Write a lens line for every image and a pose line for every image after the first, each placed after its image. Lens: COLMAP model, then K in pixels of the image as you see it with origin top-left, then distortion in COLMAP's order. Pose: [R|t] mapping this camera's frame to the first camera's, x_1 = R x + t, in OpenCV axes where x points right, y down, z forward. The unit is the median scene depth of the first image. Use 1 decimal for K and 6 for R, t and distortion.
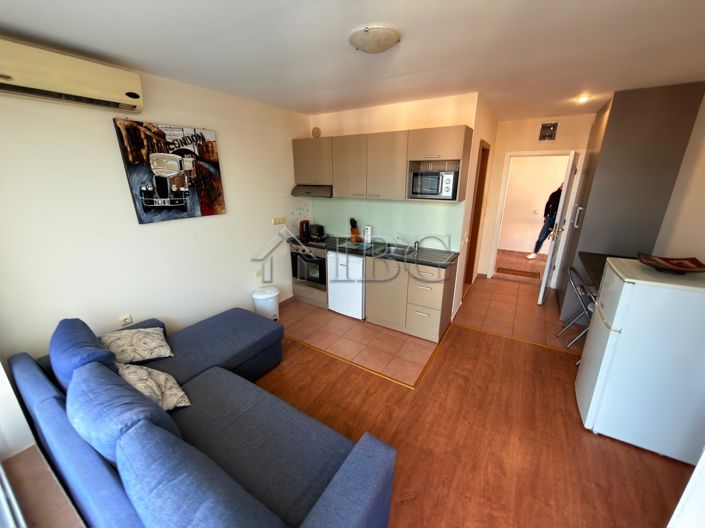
lens RADIAL K [[281.8, 0, 352.5], [0, 281.8, 264.0], [0, 0, 1]] dist [0.001042, 0.000342]
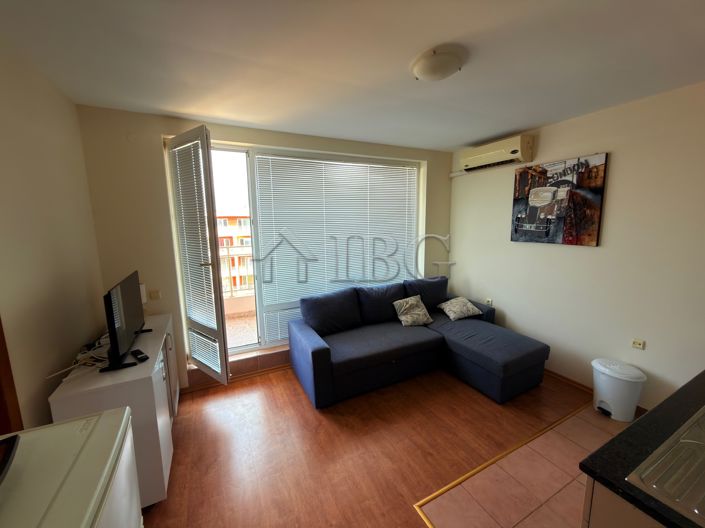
lens RADIAL K [[281.8, 0, 352.5], [0, 281.8, 264.0], [0, 0, 1]] dist [0.001042, 0.000342]
pose [[-0.514860, 0.139495, -0.845849, 0.753093], [-0.243536, 0.922222, 0.300328, -0.241972], [0.821954, 0.360622, -0.440843, 0.929456]]
